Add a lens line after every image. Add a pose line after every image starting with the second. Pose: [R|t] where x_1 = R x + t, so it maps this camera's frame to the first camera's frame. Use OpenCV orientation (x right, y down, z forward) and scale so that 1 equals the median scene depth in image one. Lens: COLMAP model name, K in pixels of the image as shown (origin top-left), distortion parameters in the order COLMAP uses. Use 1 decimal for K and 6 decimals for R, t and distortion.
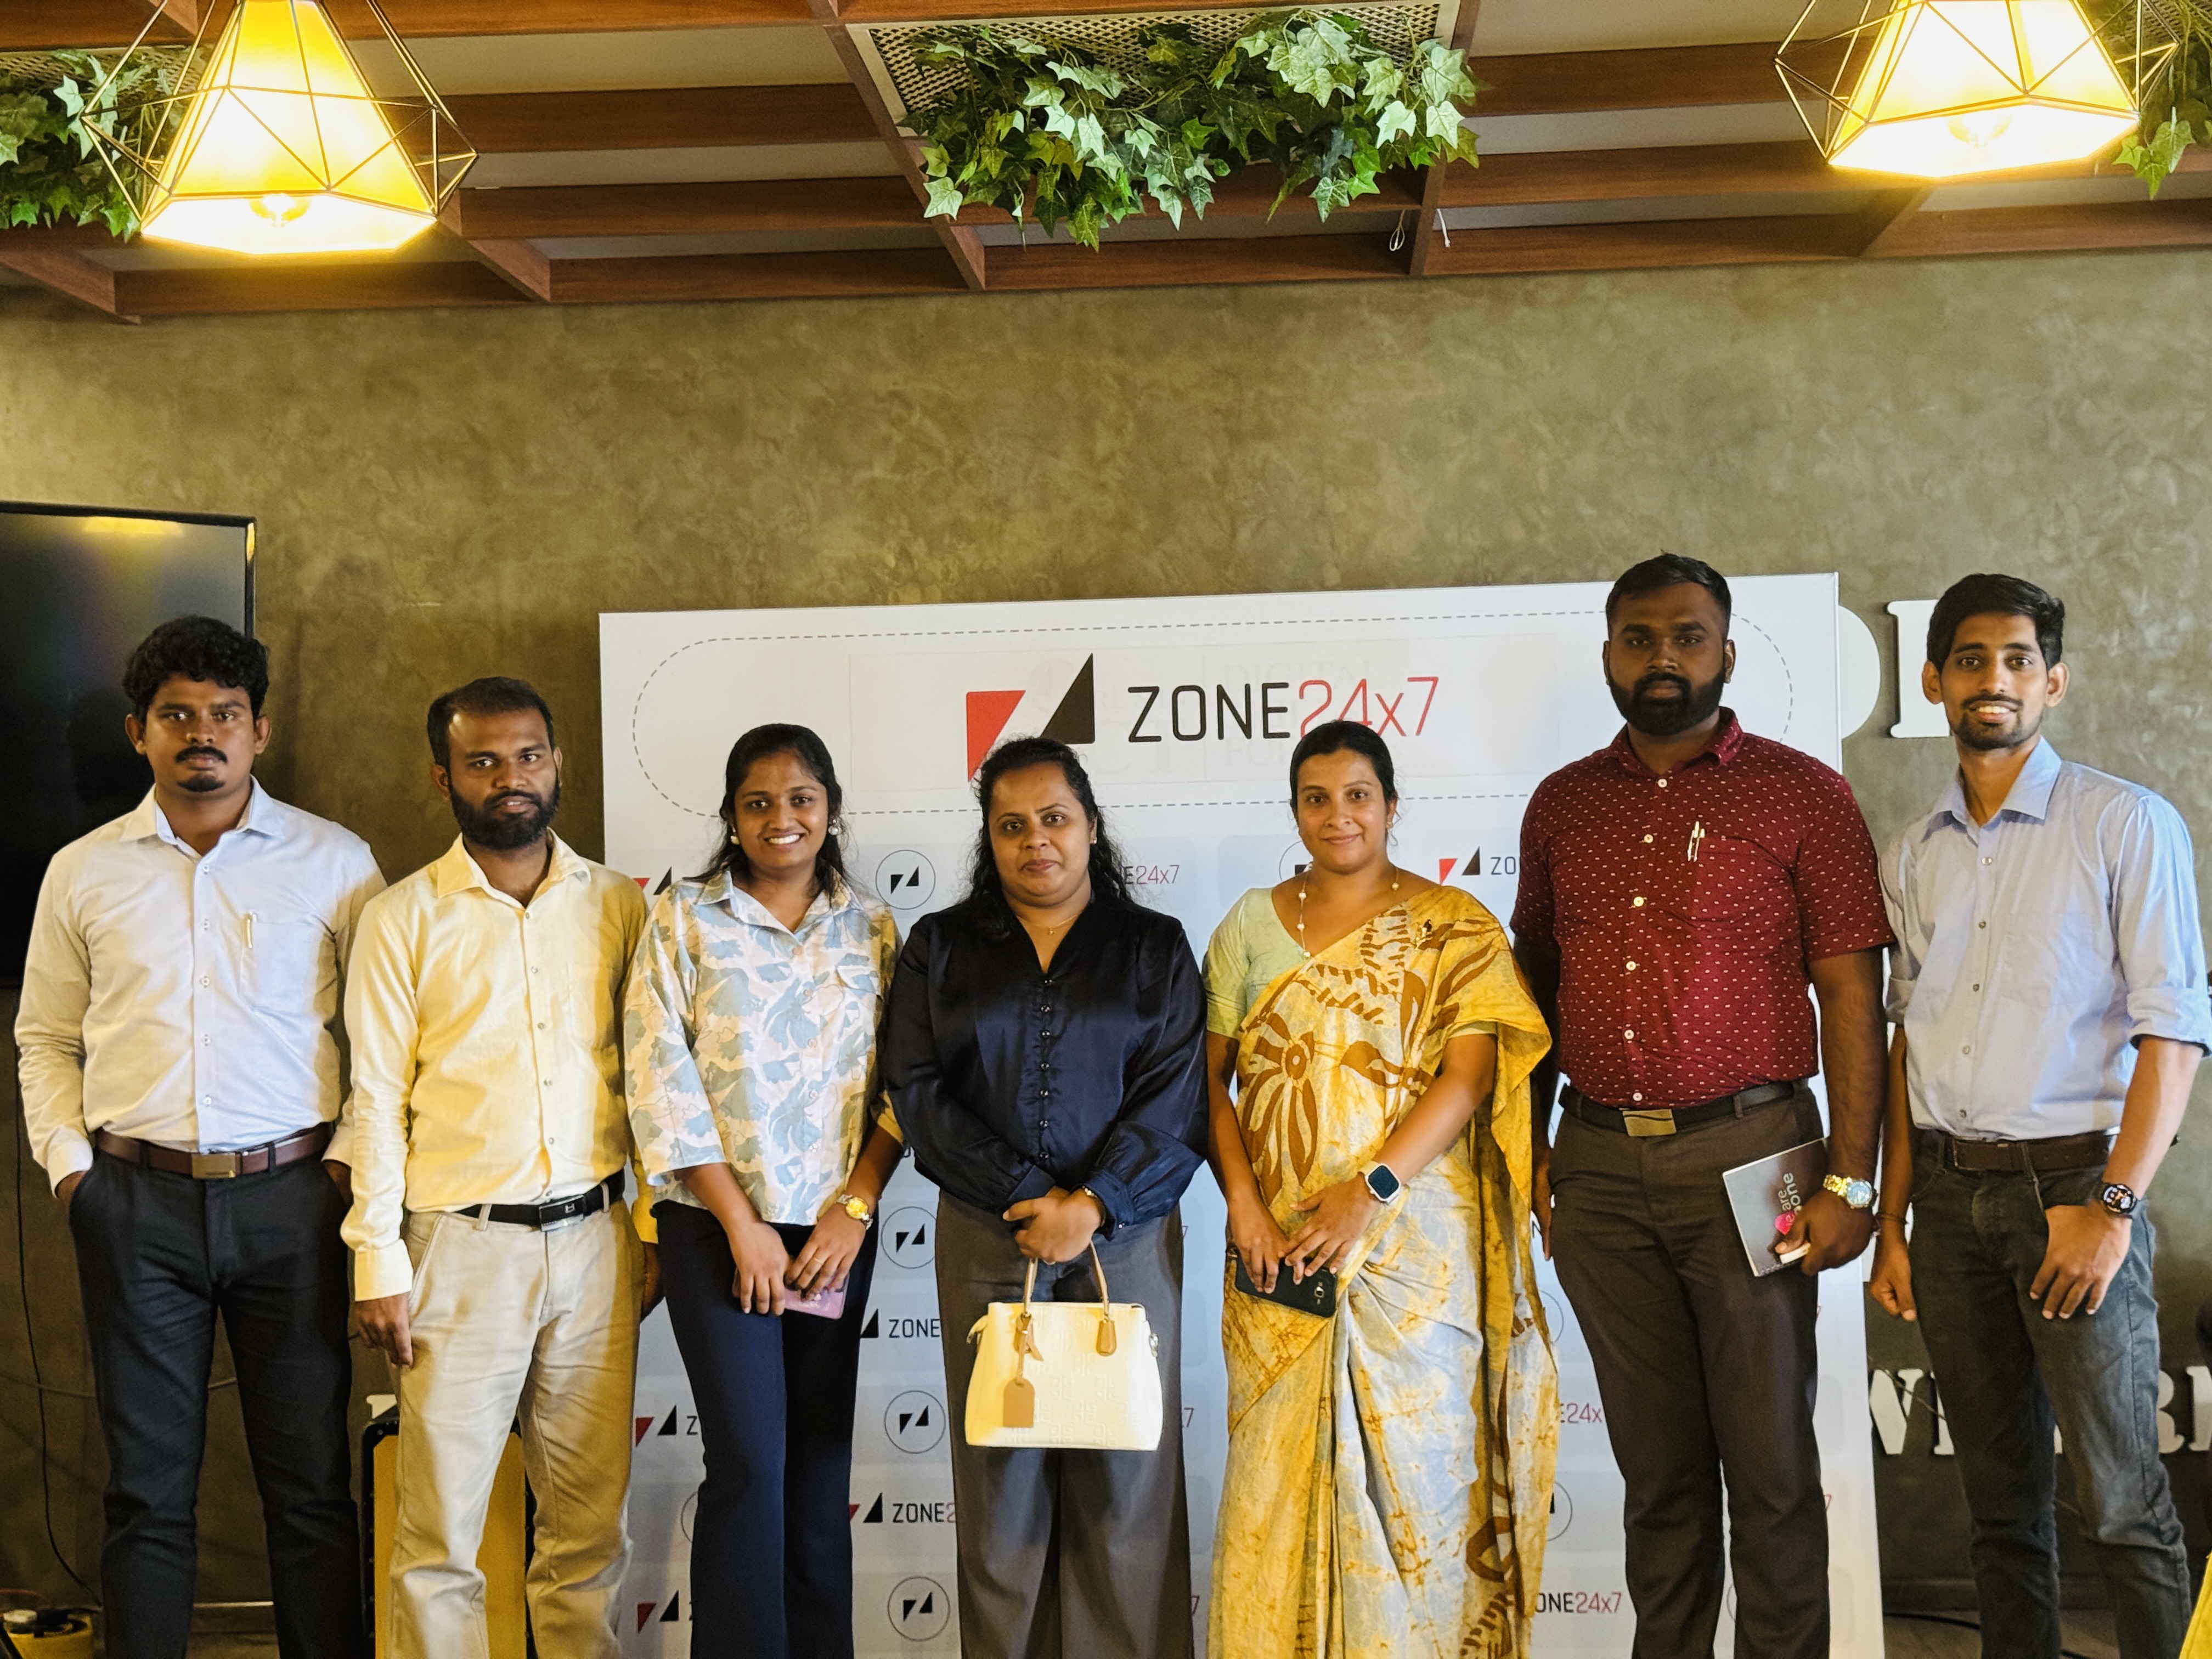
lens RADIAL K [[3094.4, 0, 1106.0], [0, 3094.4, 829.5], [0, 0, 1]] dist [0.120974, -0.046678]
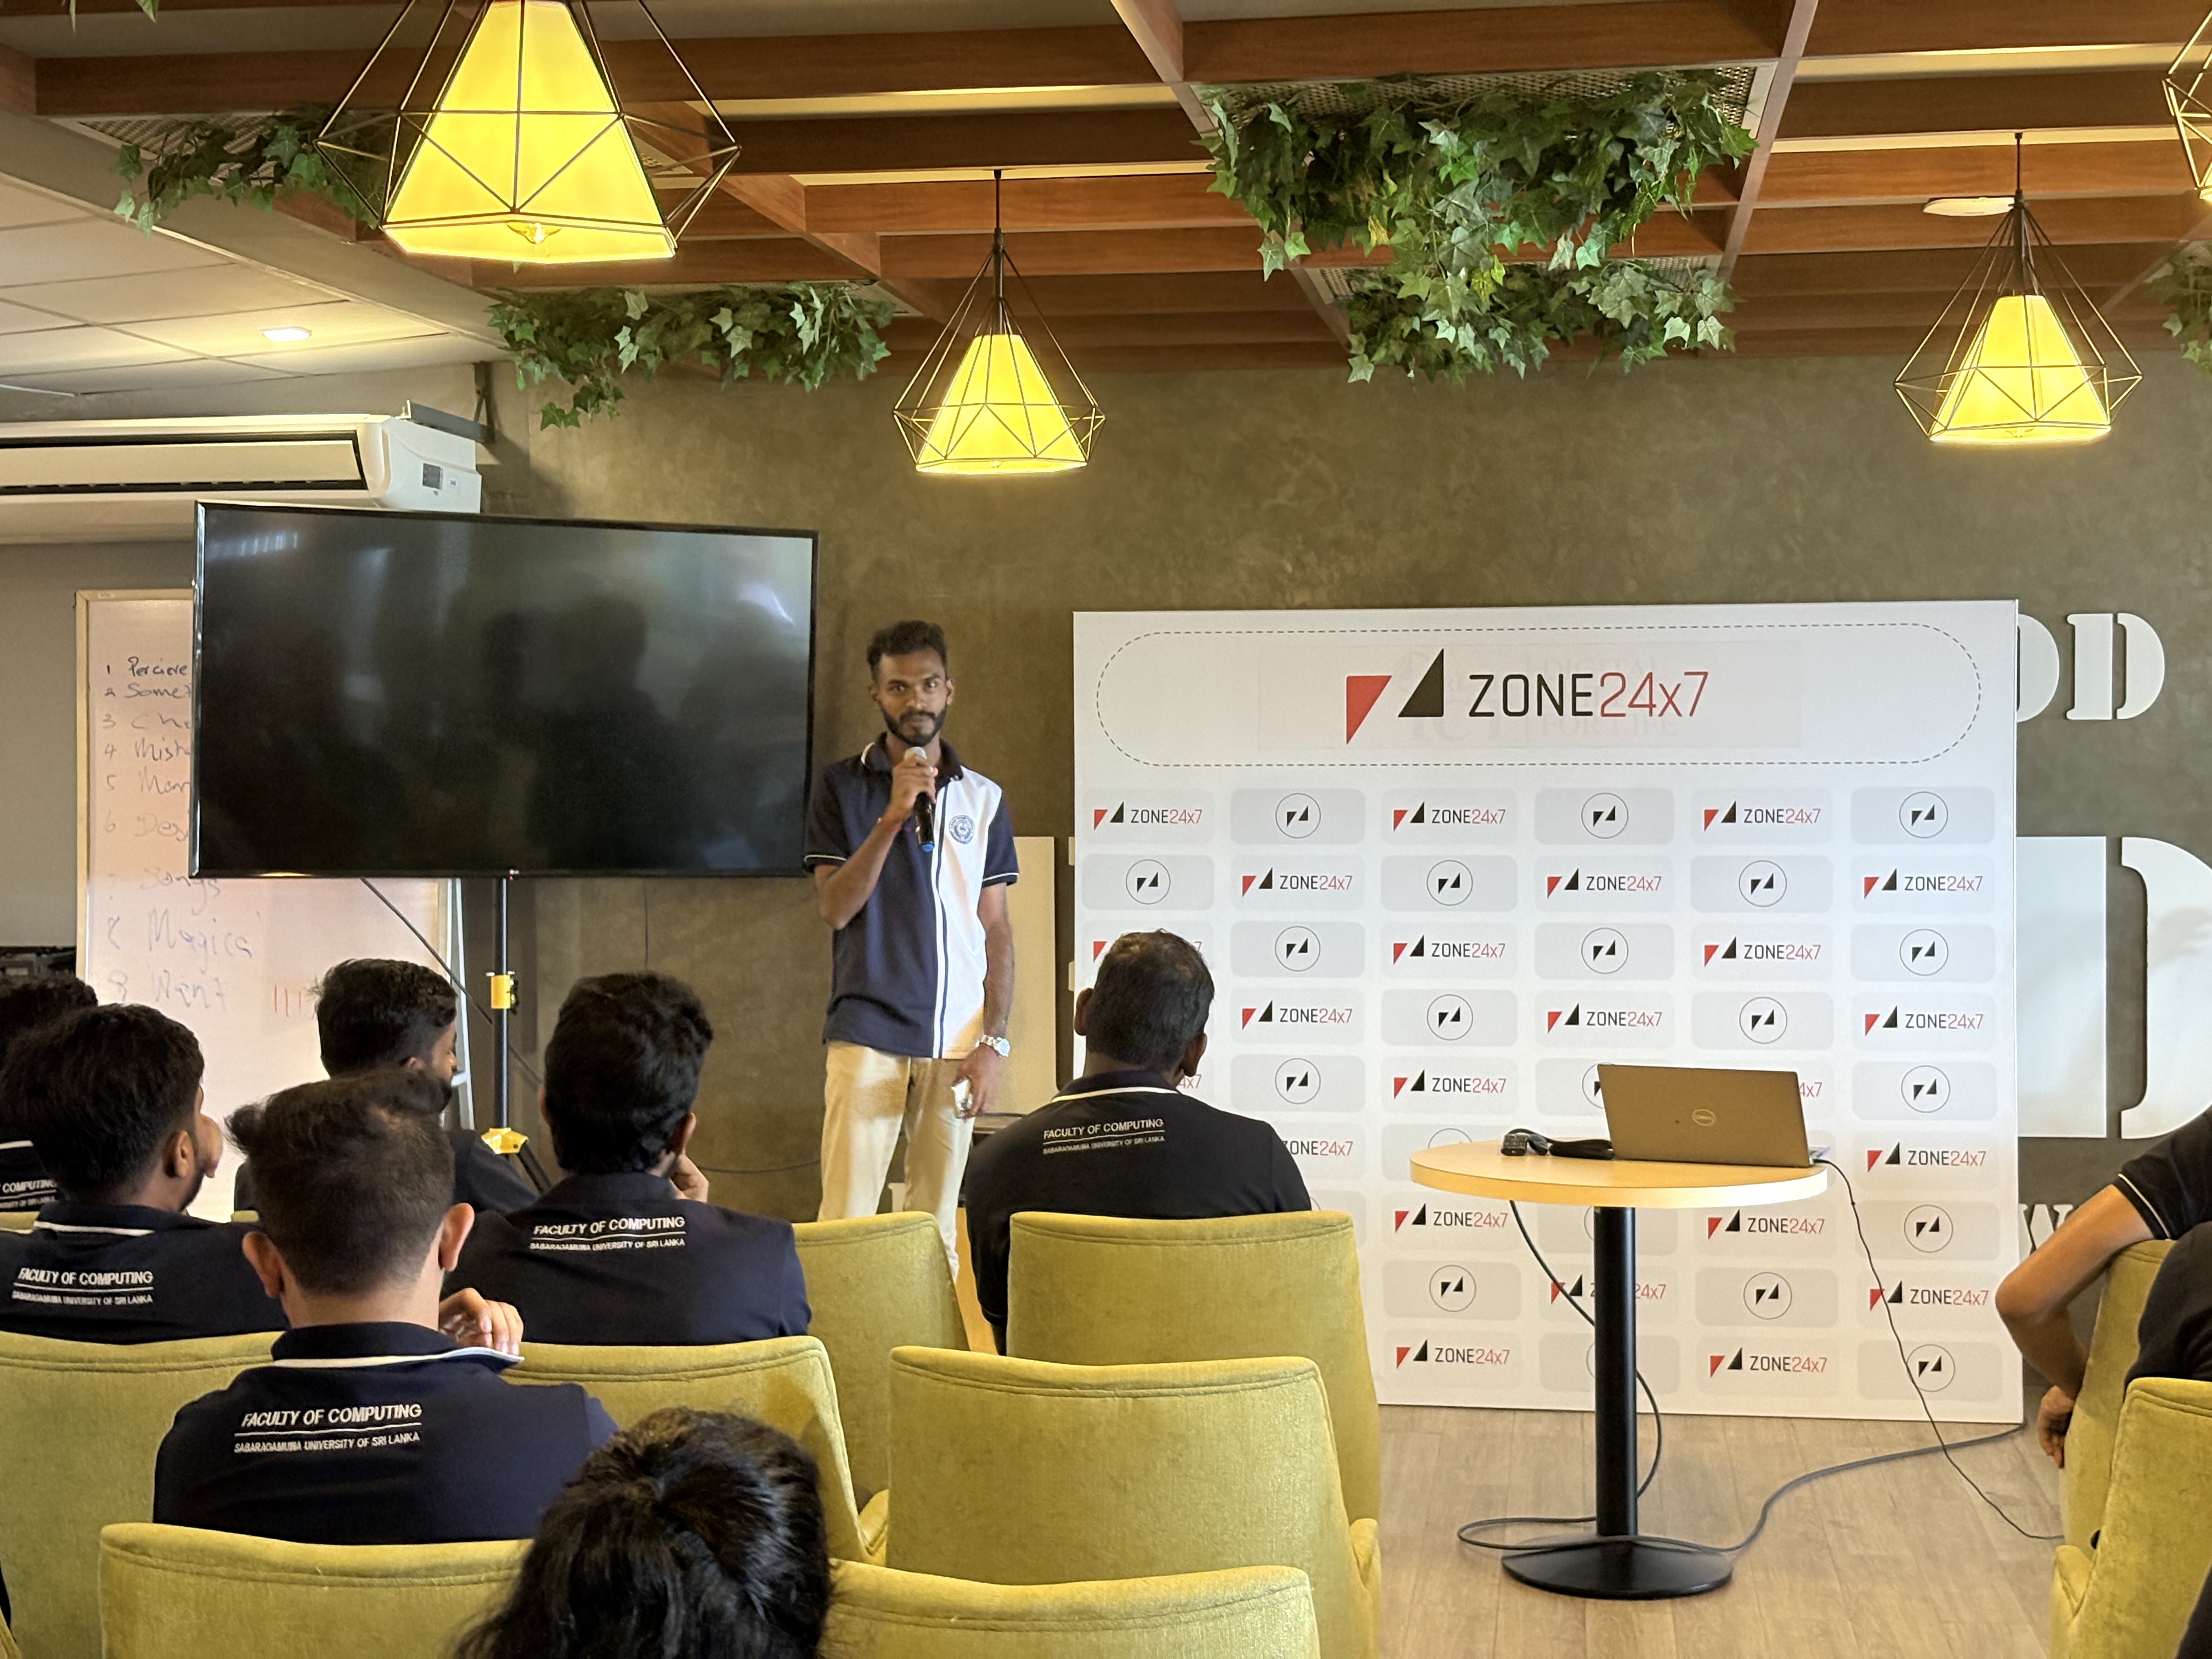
lens RADIAL K [[3333.4, 0, 1095.3], [0, 3333.4, 832.3], [0, 0, 1]] dist [0.255370, -1.039386]
pose [[0.995774, 0.024122, -0.088615, -0.022993], [-0.019596, 0.998476, 0.051594, -0.046642], [0.089724, -0.049639, 0.994729, -0.424103]]
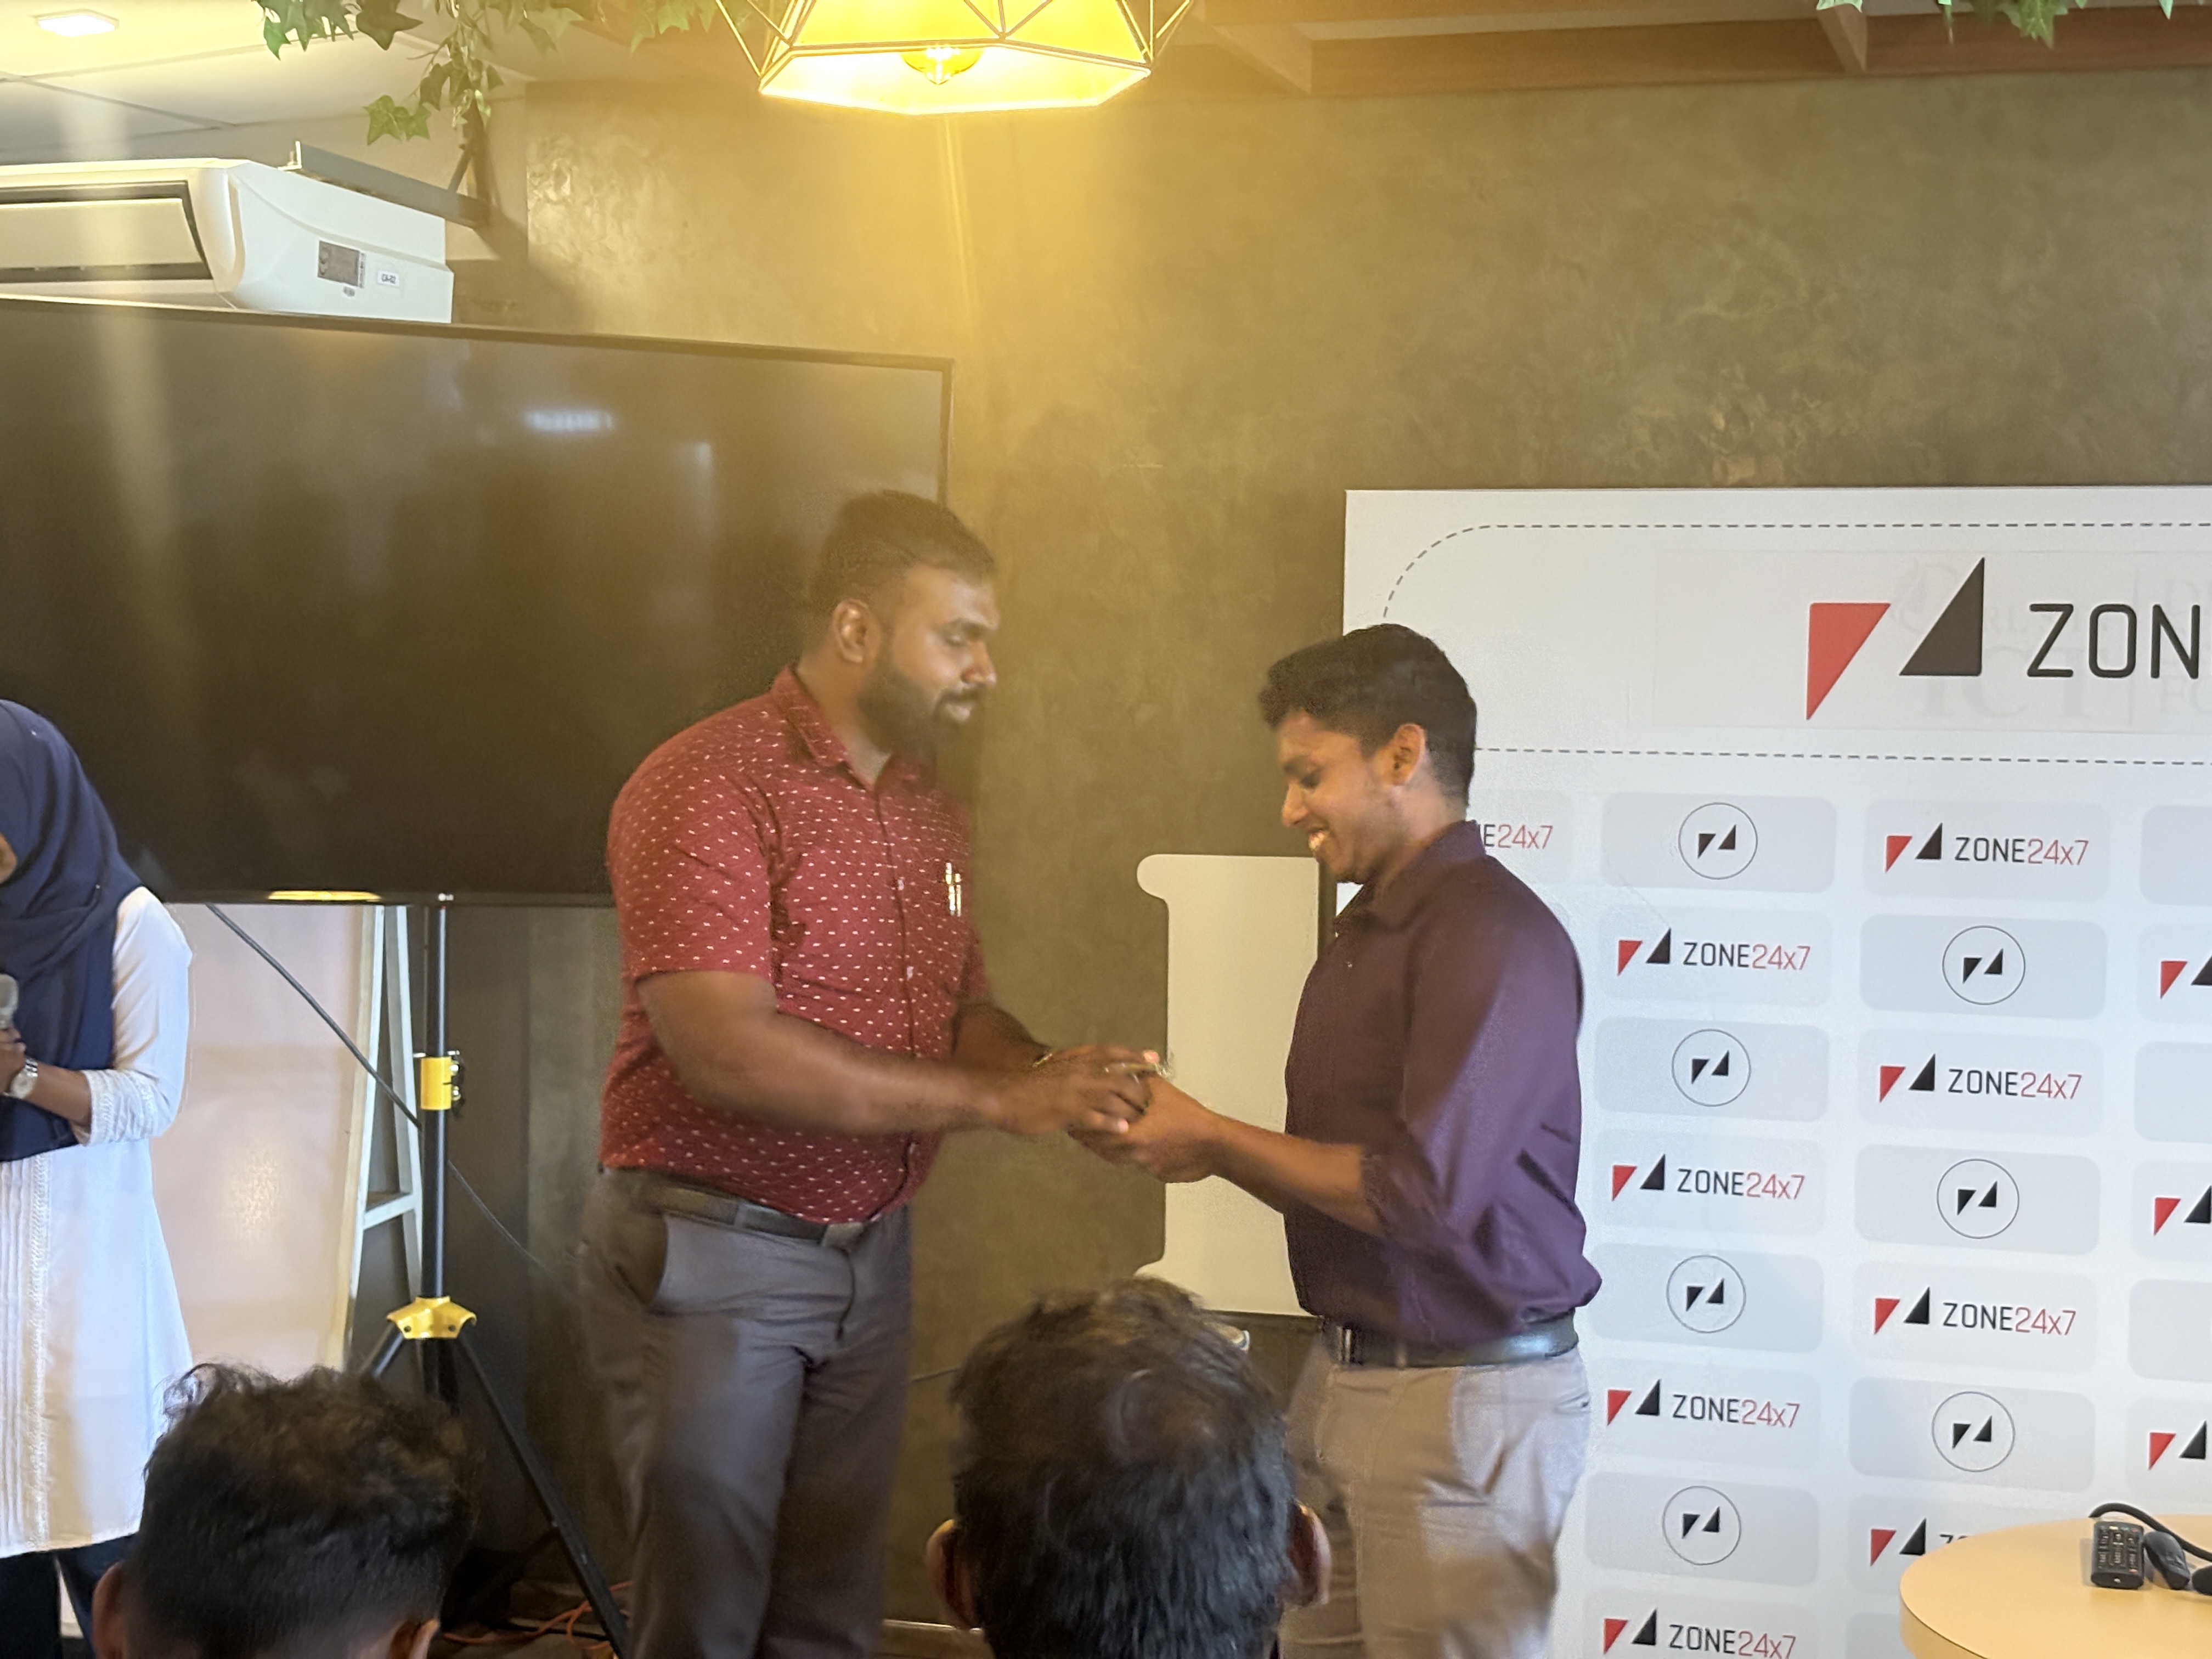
lens RADIAL K [[3331.3, 0, 1111.4], [0, 3331.3, 835.6], [0, 0, 1]] dist [0.262479, -1.132586]
pose [[0.972683, 0.051147, -0.226433, -0.020903], [-0.034446, 0.996428, 0.077105, -0.042830], [0.229568, -0.067199, 0.970970, 0.127791]]
